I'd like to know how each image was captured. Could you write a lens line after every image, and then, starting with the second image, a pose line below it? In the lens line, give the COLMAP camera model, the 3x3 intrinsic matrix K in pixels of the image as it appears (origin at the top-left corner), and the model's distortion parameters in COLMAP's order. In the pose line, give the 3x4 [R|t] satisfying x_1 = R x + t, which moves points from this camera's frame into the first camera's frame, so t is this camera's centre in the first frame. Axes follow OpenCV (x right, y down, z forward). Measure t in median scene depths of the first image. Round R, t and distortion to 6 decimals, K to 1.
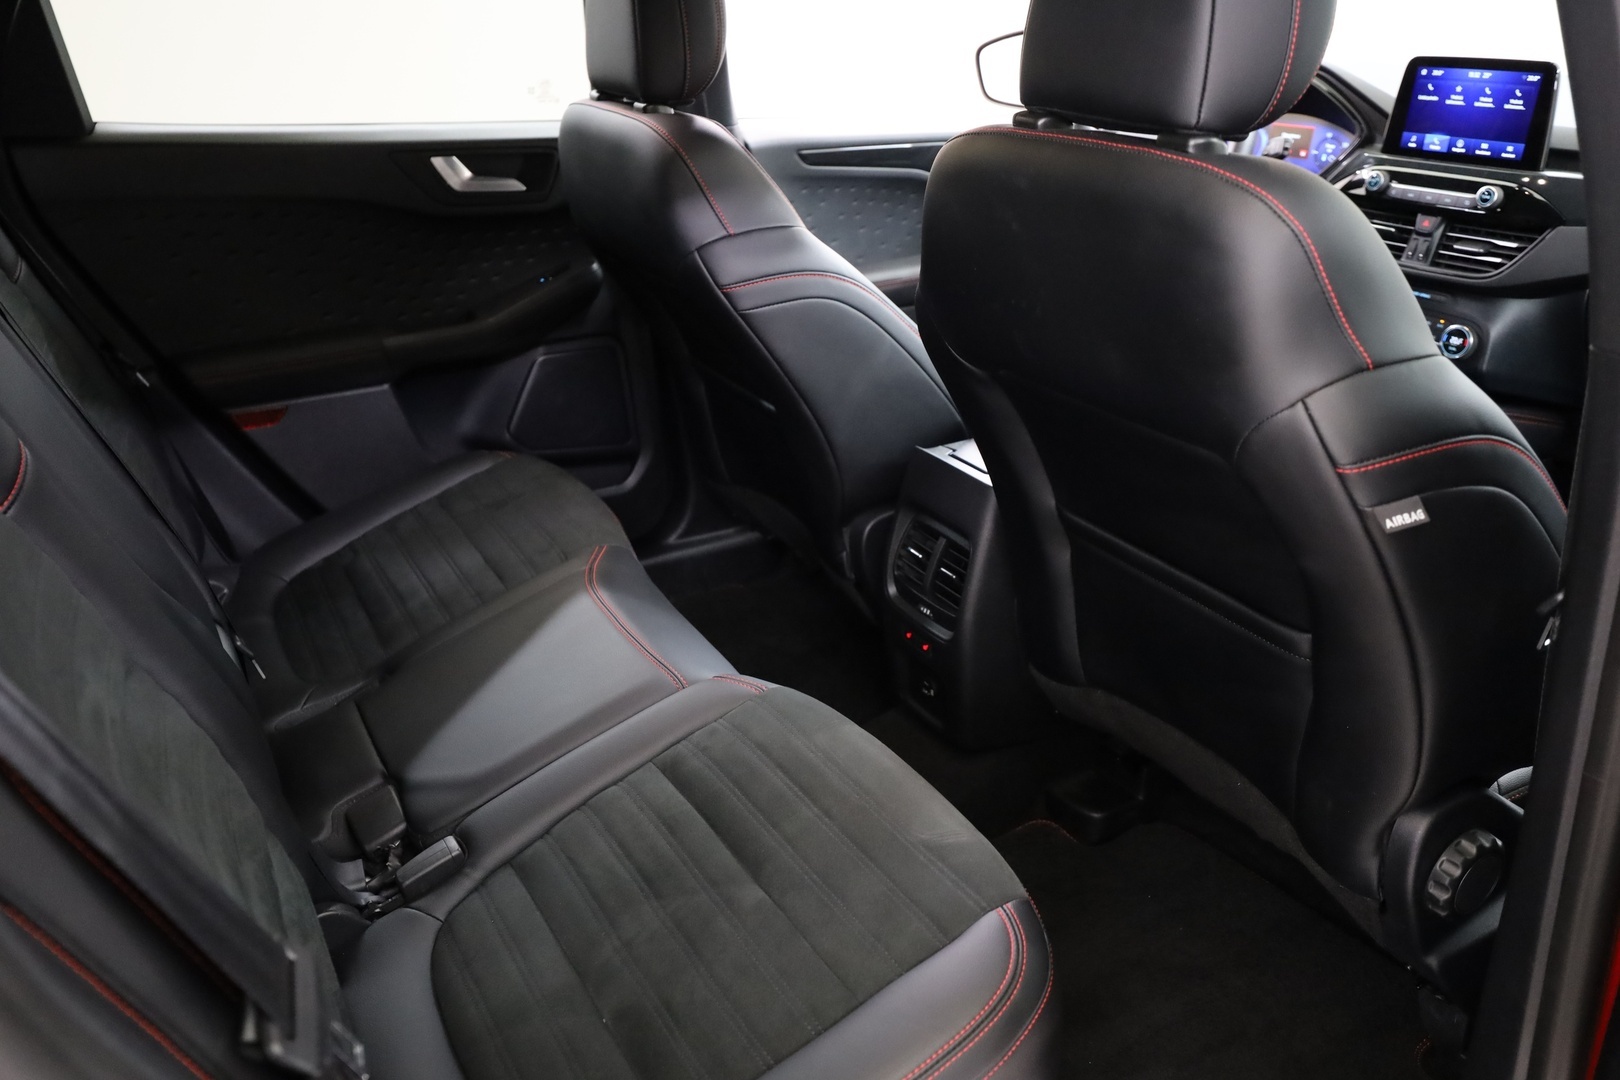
lens RADIAL K [[1204.4, 0, 807.6], [0, 1204.4, 525.9], [0, 0, 1]] dist [0.005295, -0.004724]
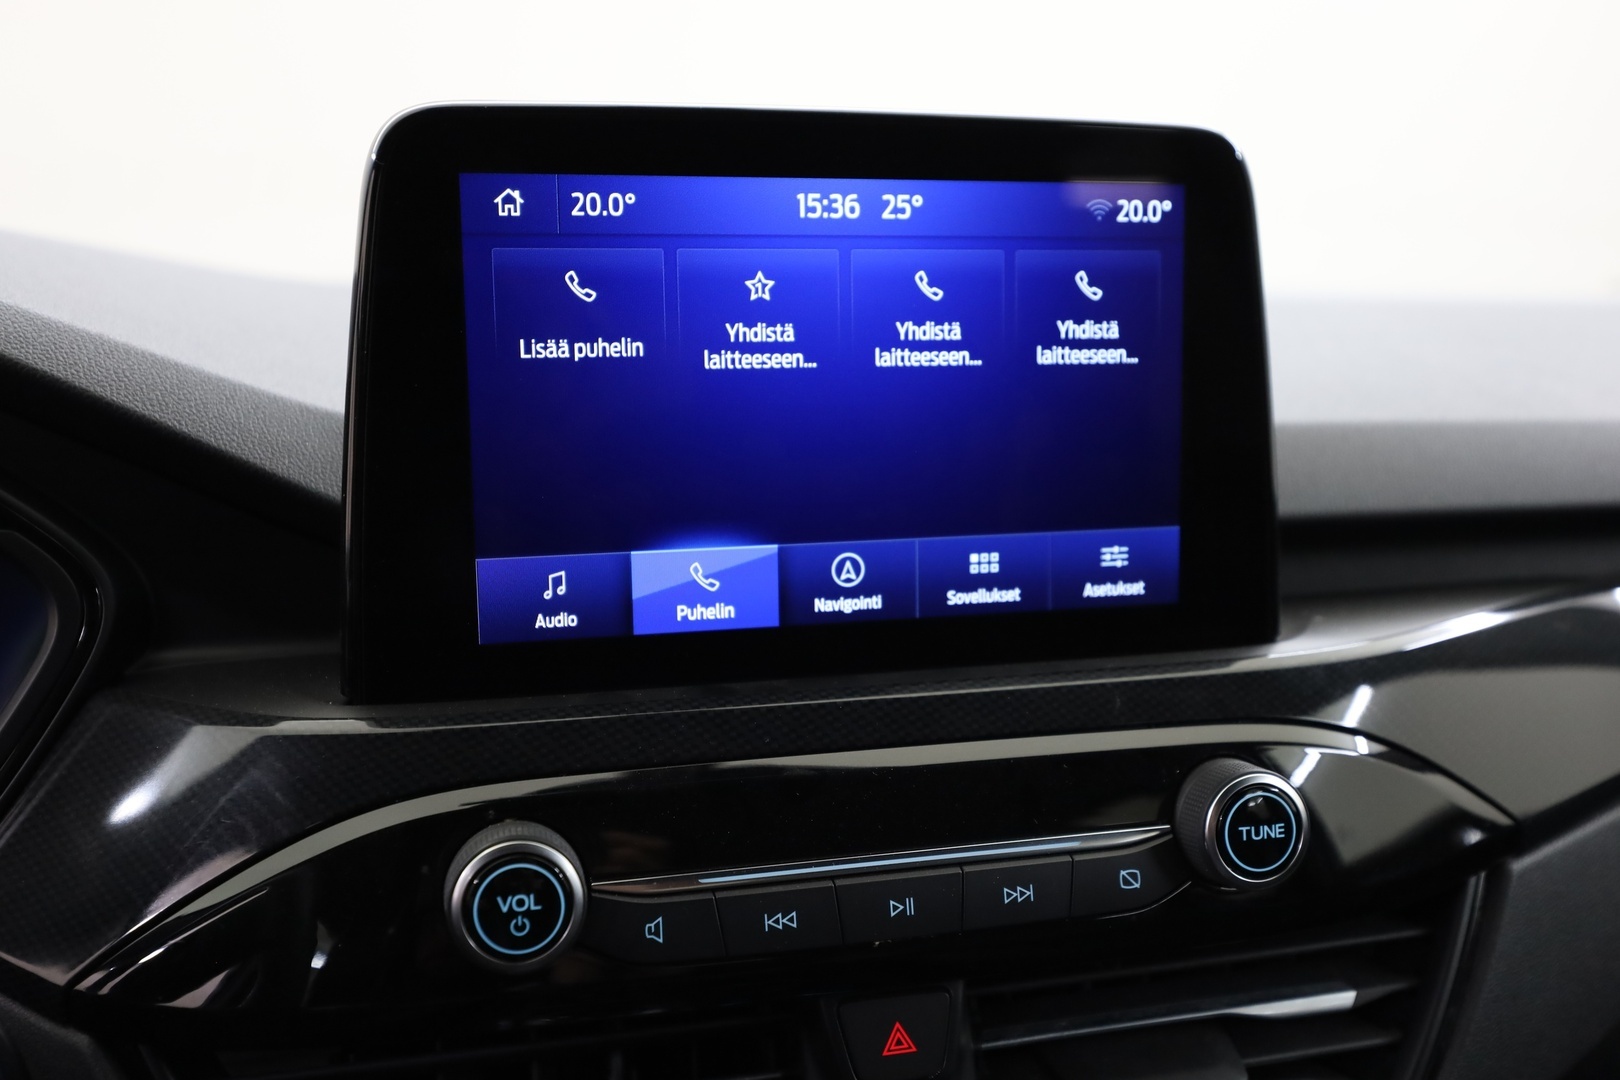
lens RADIAL K [[1476.4, 0, 804.5], [0, 1476.4, 548.9], [0, 0, 1]] dist [0.004669, 0.000000]
pose [[0.255173, -0.174668, 0.950988, 0.331415], [0.387421, 0.919612, 0.064951, -0.338503], [-0.885885, 0.351859, 0.302330, 0.942207]]
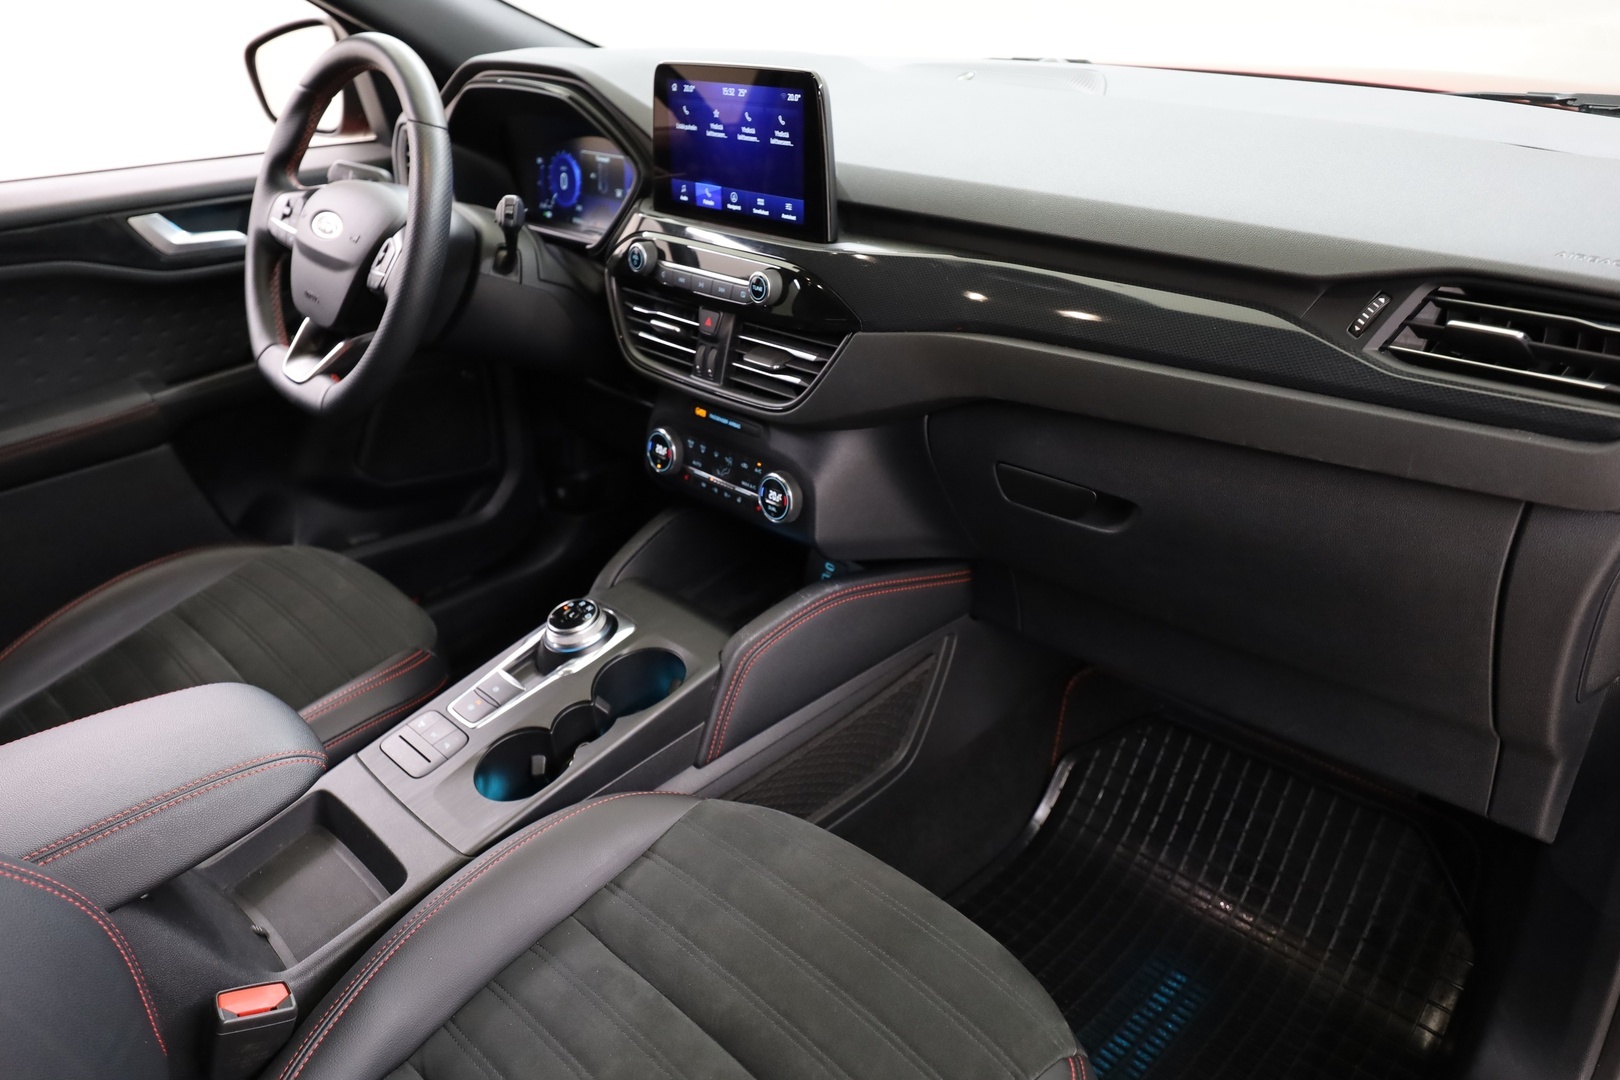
lens RADIAL K [[1204.4, 0, 806.0], [0, 1204.4, 538.2], [0, 0, 1]] dist [0.005295, -0.004724]
pose [[0.966808, -0.151809, 0.205514, 0.419390], [0.141339, 0.987839, 0.064791, -0.173239], [-0.212851, -0.033593, 0.976507, 0.353903]]
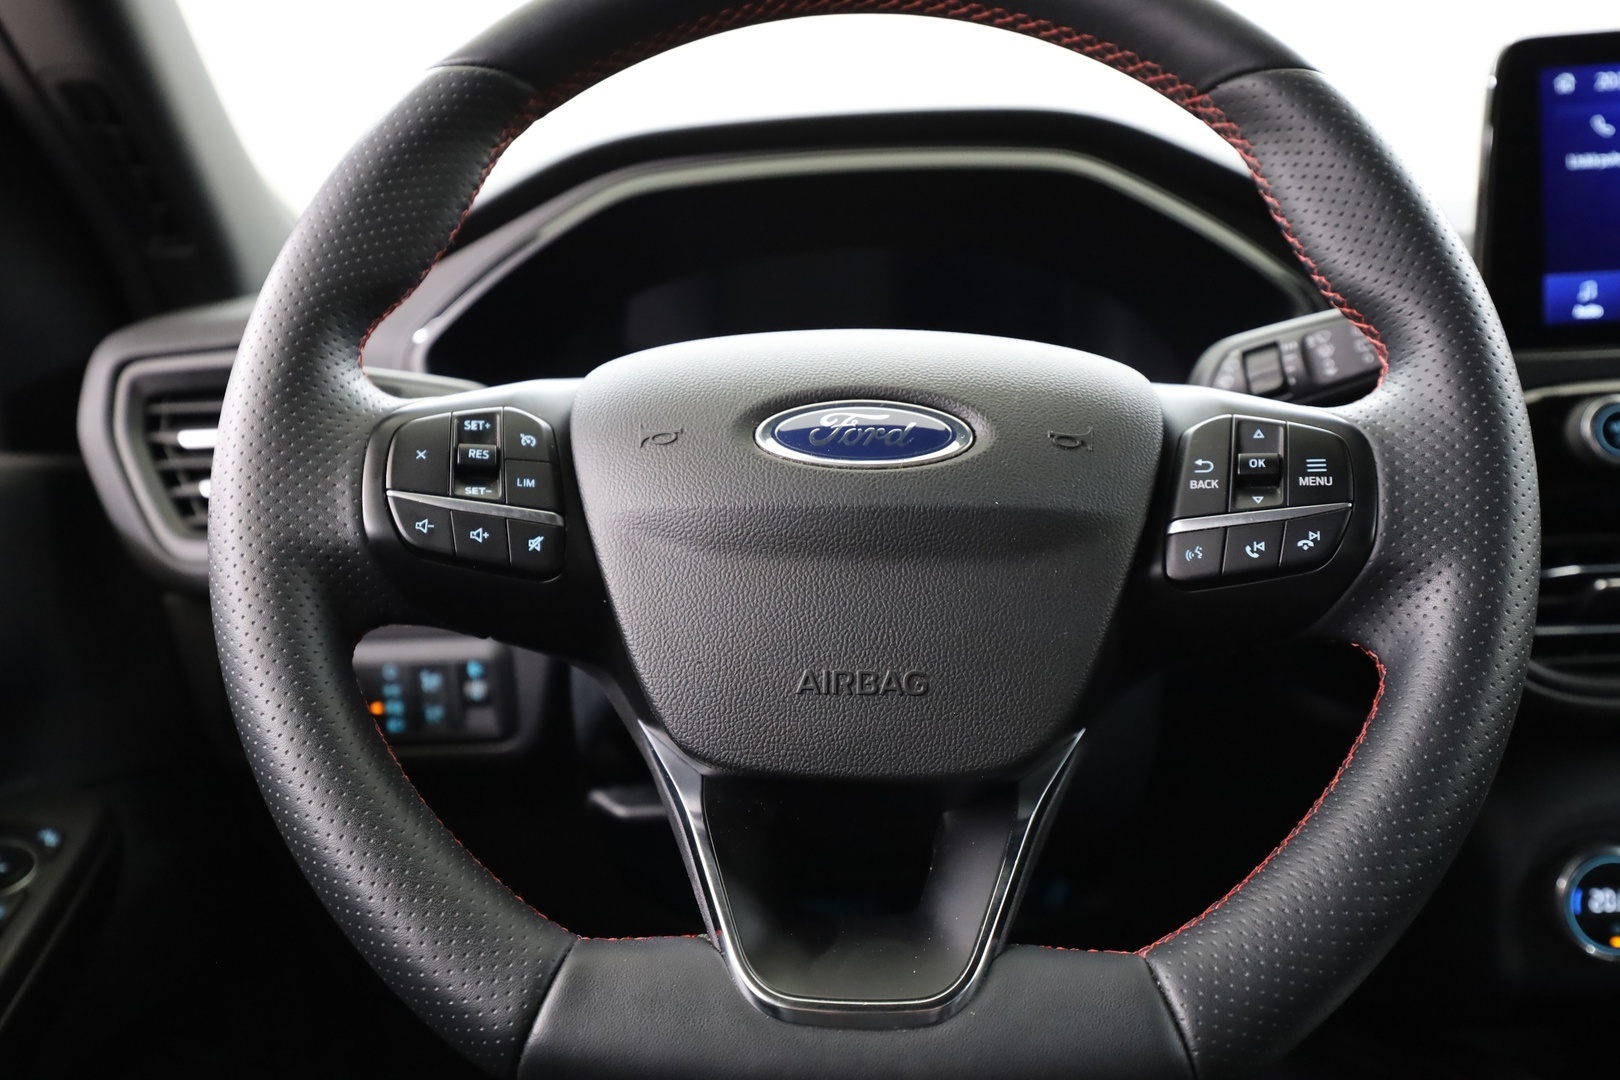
lens RADIAL K [[1476.4, 0, 813.1], [0, 1476.4, 536.8], [0, 0, 1]] dist [0.004669, 0.000000]
pose [[0.494002, -0.118842, 0.861300, 0.085215], [0.397009, 0.912147, -0.101848, -0.316526], [-0.773528, 0.392257, 0.497784, 1.029091]]
